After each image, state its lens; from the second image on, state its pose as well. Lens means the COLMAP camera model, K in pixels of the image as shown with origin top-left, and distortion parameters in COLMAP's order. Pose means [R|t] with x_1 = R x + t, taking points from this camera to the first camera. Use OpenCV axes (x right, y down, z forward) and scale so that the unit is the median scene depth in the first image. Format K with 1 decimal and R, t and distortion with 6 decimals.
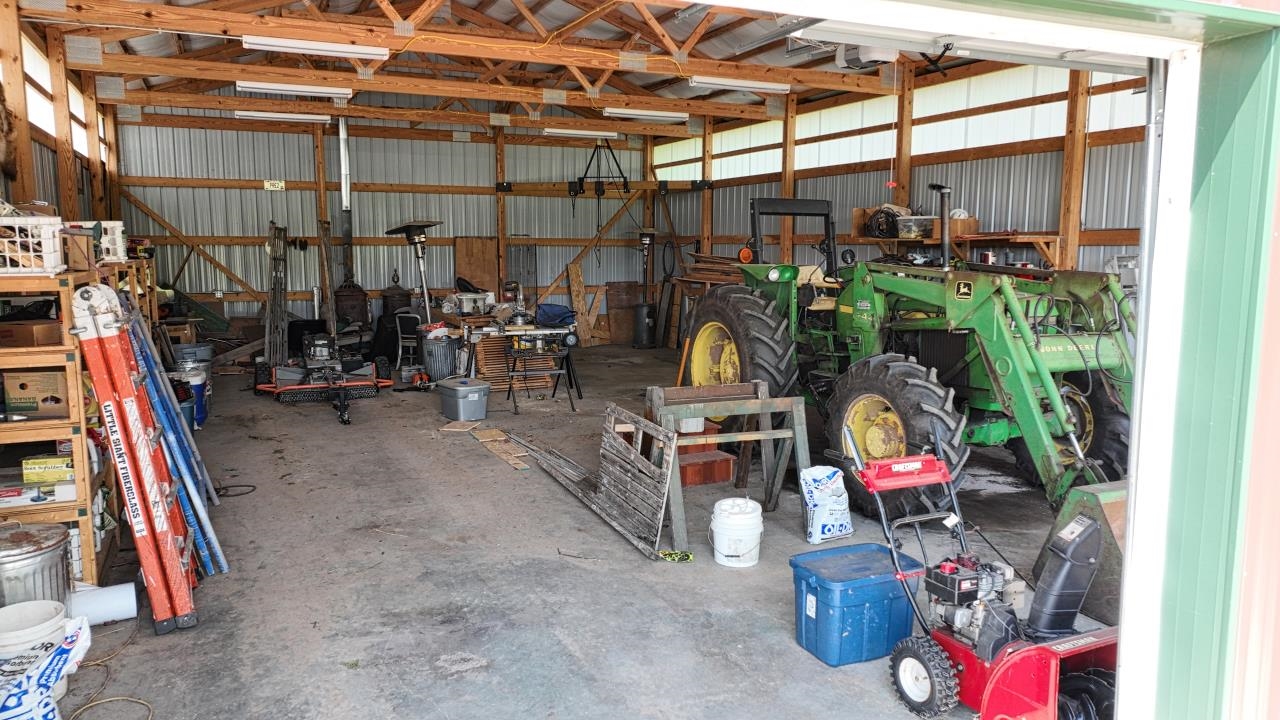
lens RADIAL K [[894.7, 0, 640.0], [0, 894.7, 360.0], [0, 0, 1]] dist [0.002719, 0.004041]
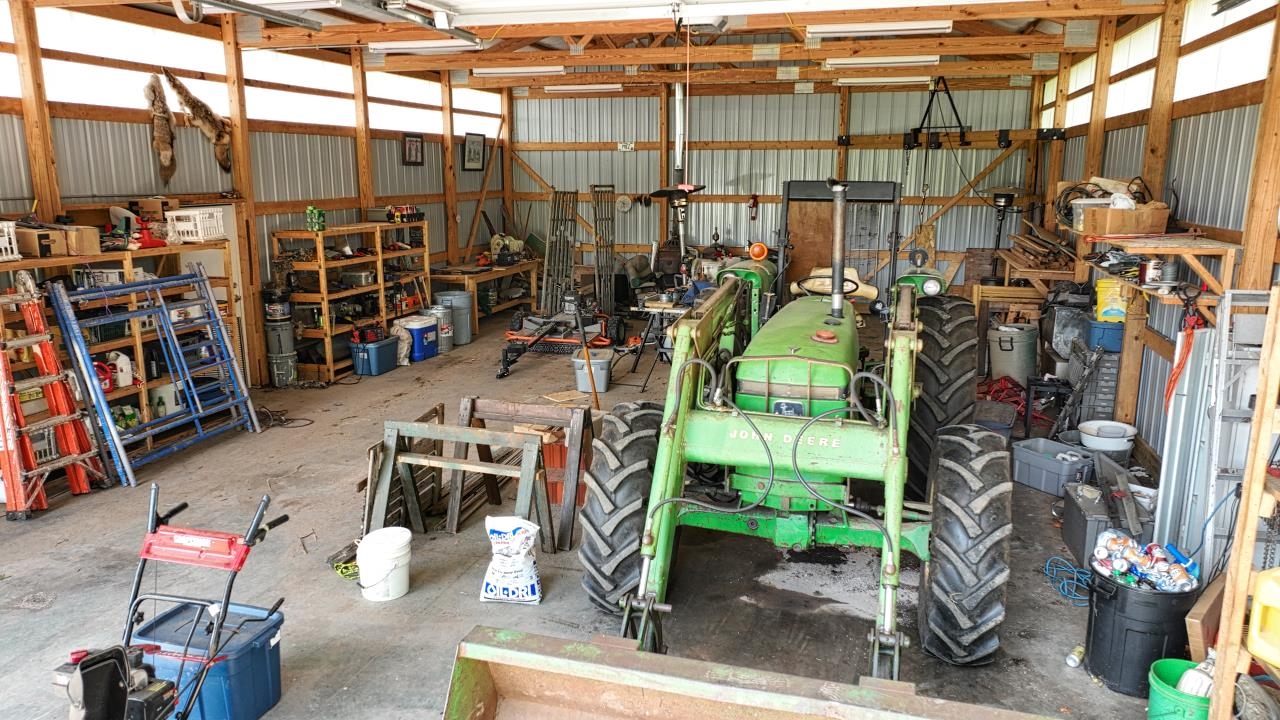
lens RADIAL K [[894.7, 0, 640.0], [0, 894.7, 360.0], [0, 0, 1]] dist [0.002719, 0.004041]
pose [[0.766139, 0.132307, -0.628909, 0.347302], [-0.083367, 0.990771, 0.106877, -0.058182], [0.637245, -0.029452, 0.770098, 0.170717]]
